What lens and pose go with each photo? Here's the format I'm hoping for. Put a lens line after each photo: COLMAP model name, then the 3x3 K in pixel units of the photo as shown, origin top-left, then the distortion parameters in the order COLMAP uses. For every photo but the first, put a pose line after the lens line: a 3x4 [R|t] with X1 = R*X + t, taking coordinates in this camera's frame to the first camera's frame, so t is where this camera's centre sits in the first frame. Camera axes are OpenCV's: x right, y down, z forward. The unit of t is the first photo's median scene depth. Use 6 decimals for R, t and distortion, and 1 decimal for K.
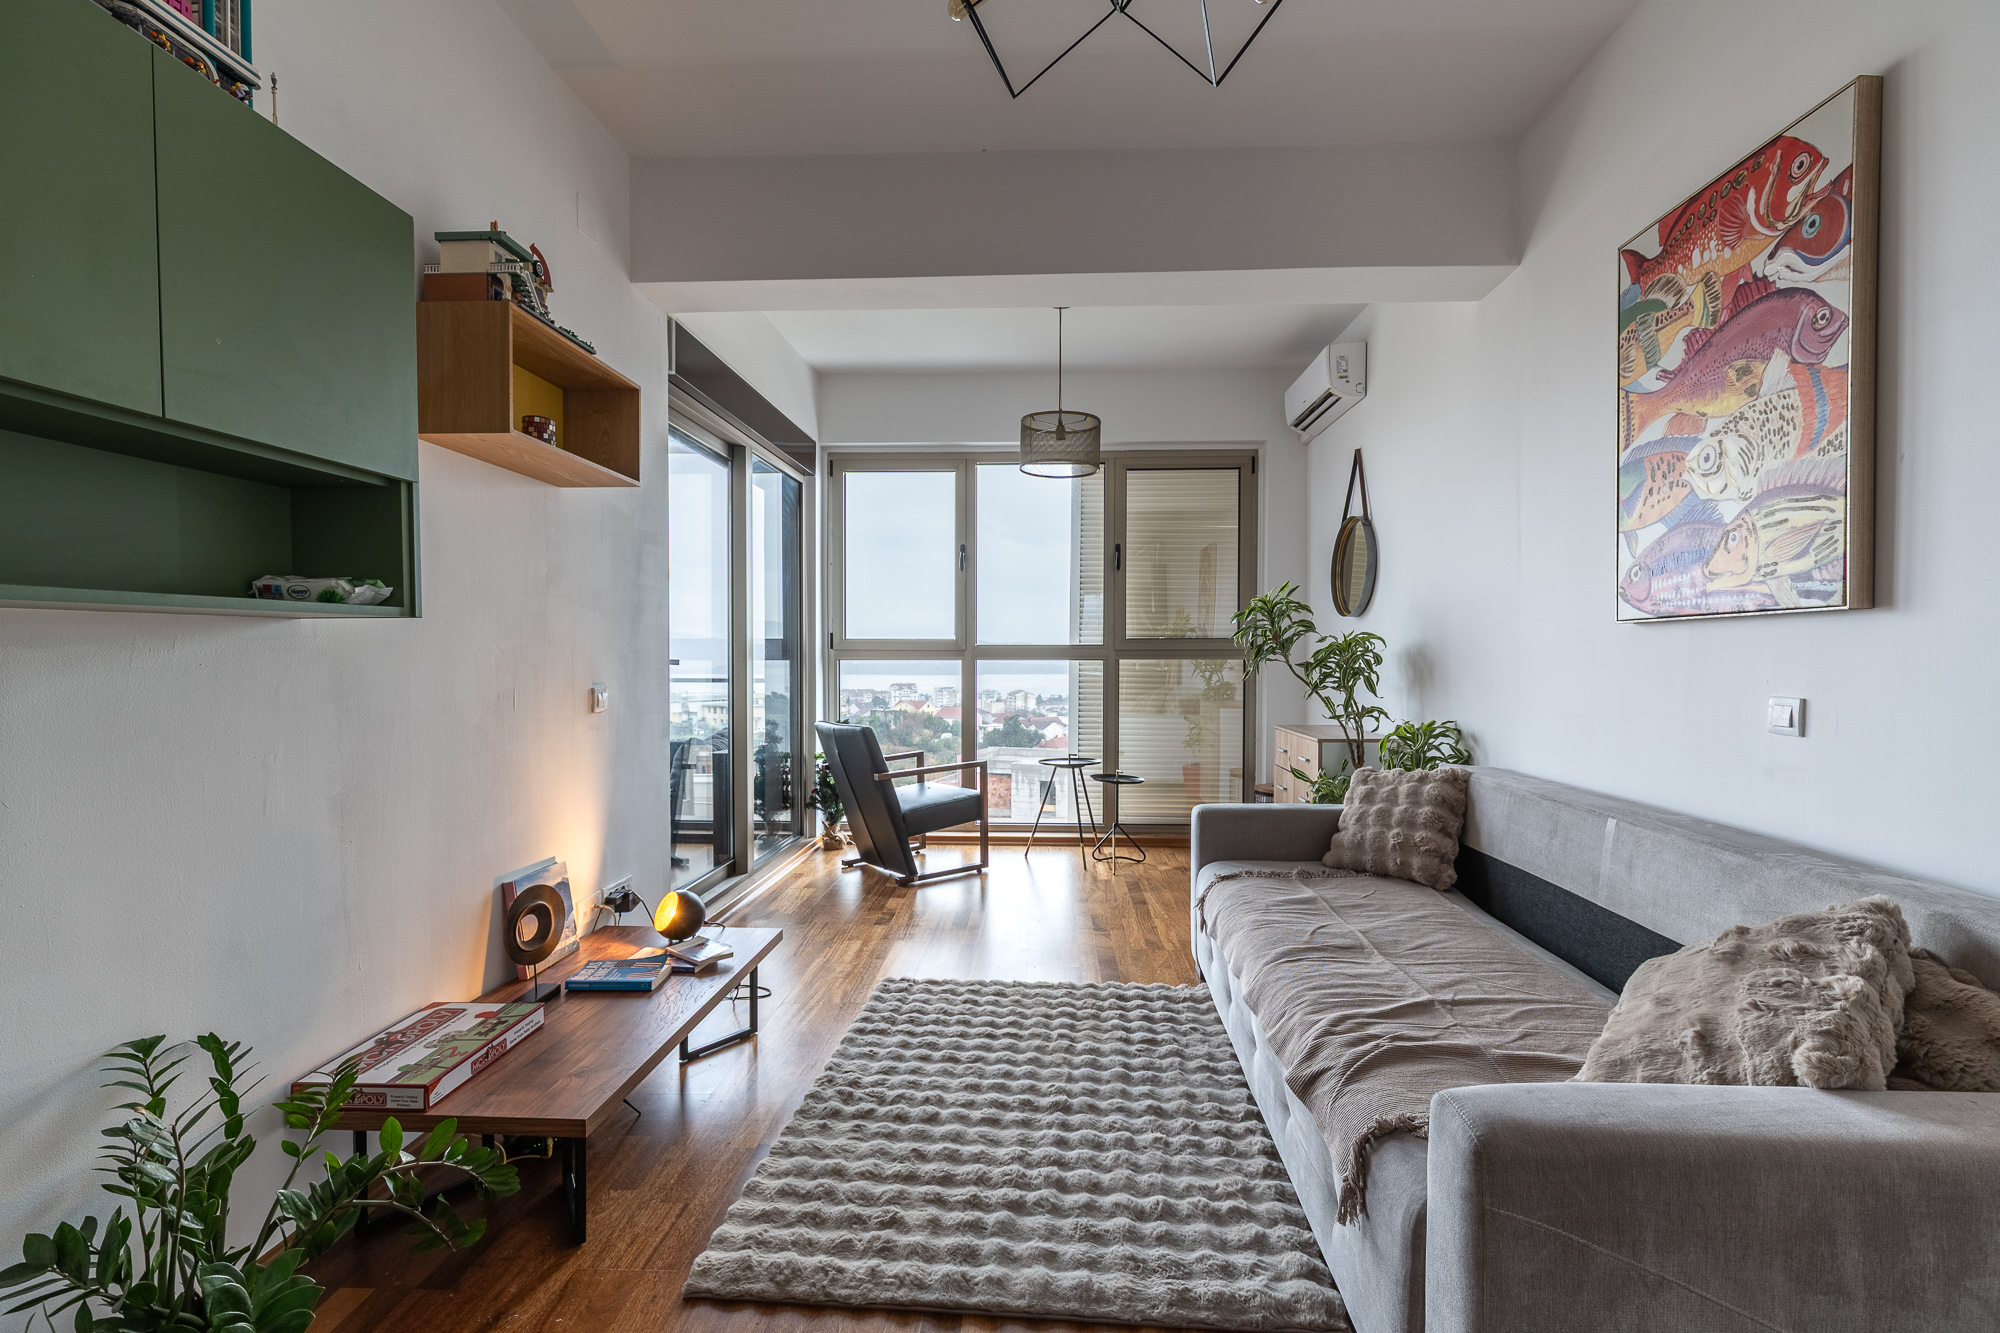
lens RADIAL K [[896.7, 0, 1013.3], [0, 896.7, 672.2], [0, 0, 1]] dist [0.000302, -0.000175]
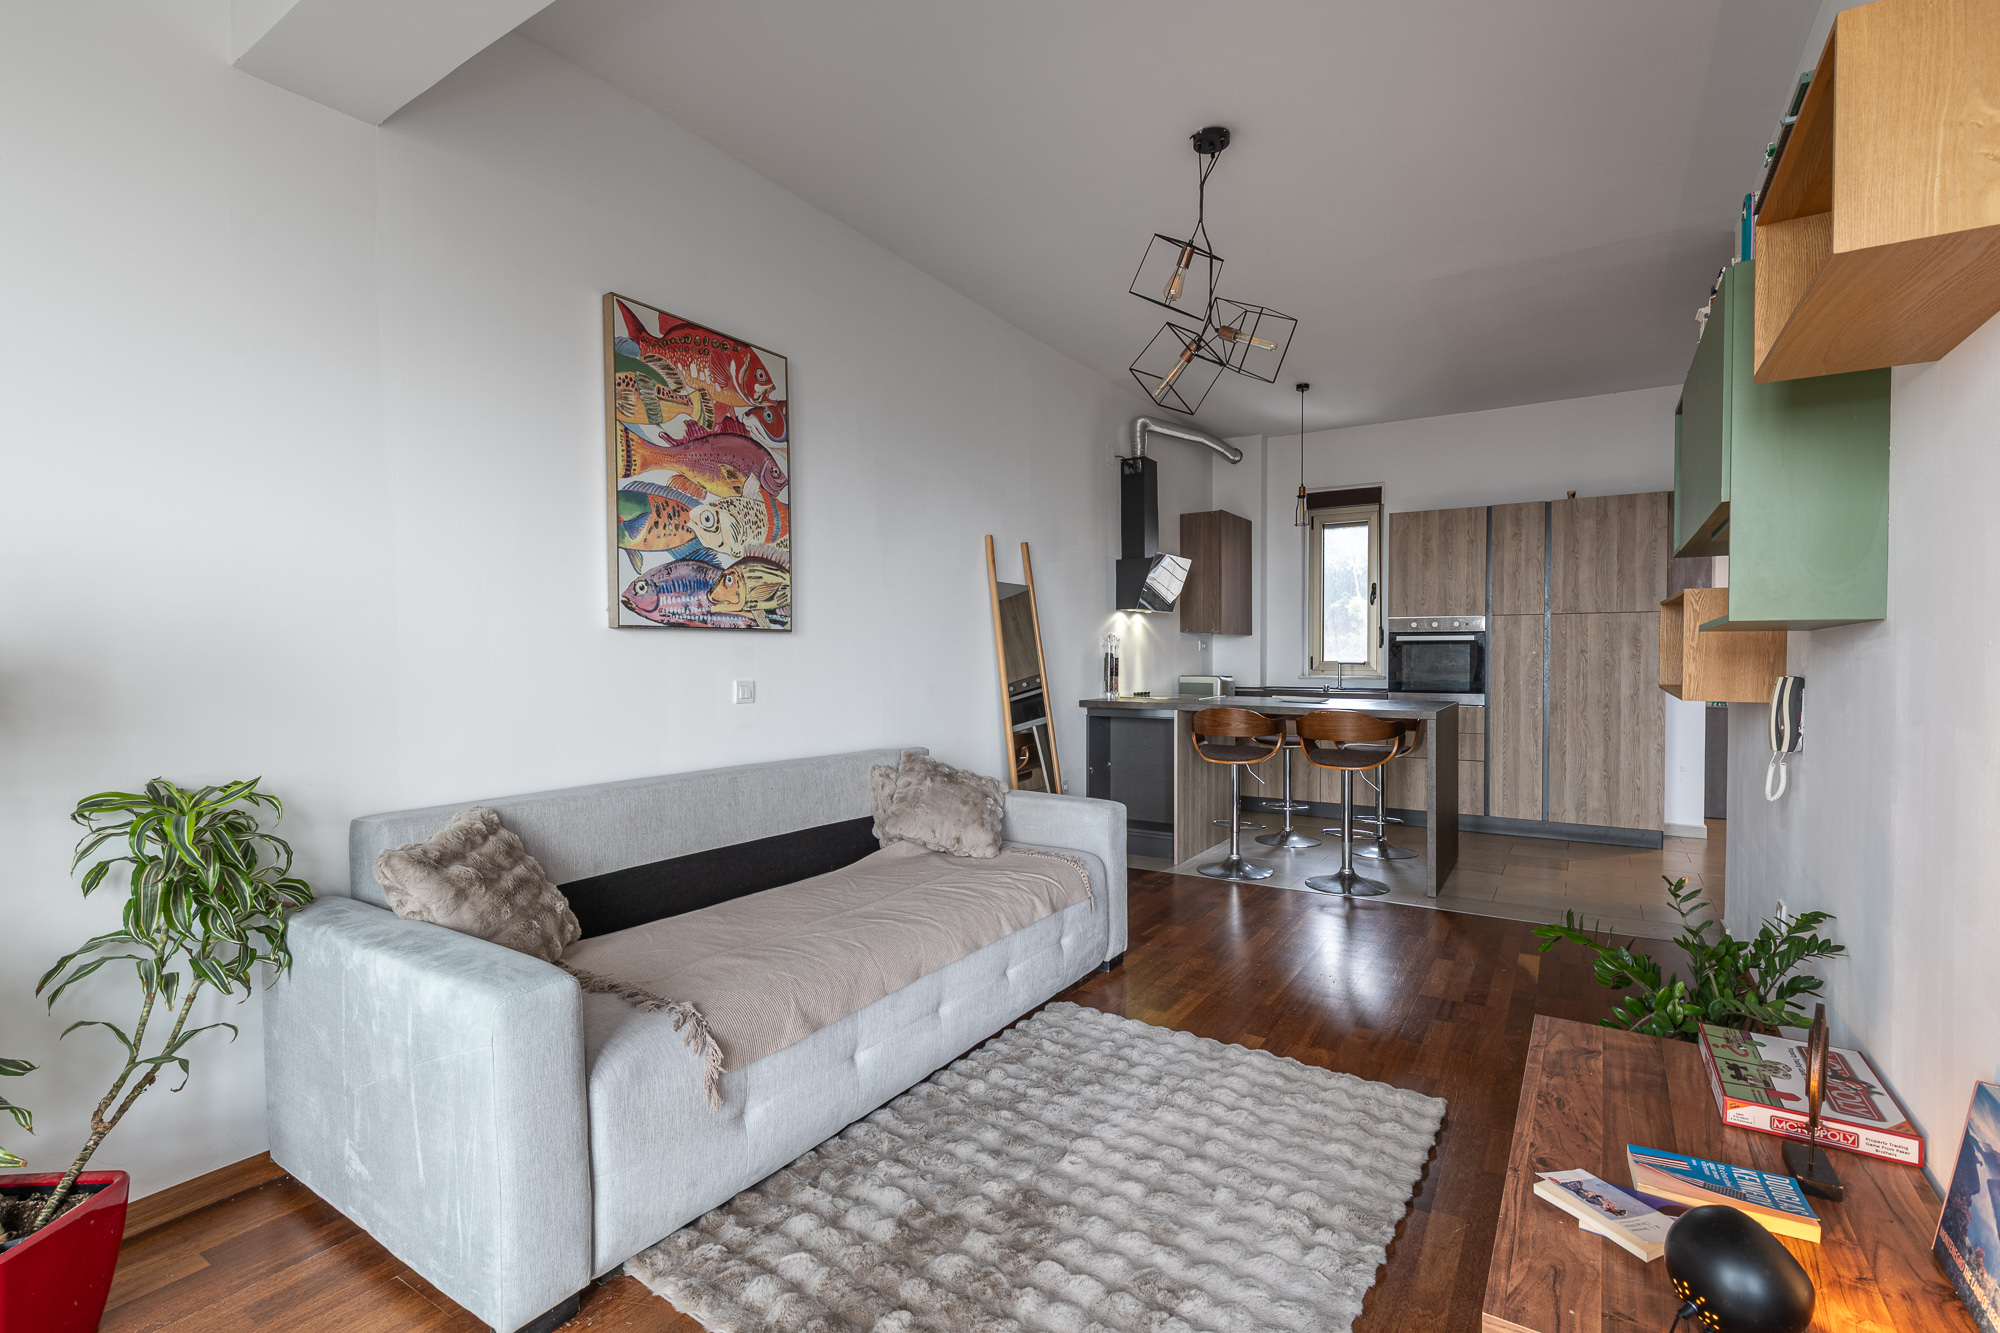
lens RADIAL K [[896.7, 0, 1013.3], [0, 896.7, 672.2], [0, 0, 1]] dist [0.000302, -0.000175]
pose [[-0.868140, -0.009920, 0.496221, -0.284449], [0.009621, 0.999276, 0.036808, -0.031145], [-0.496227, 0.036729, -0.867416, 1.542299]]
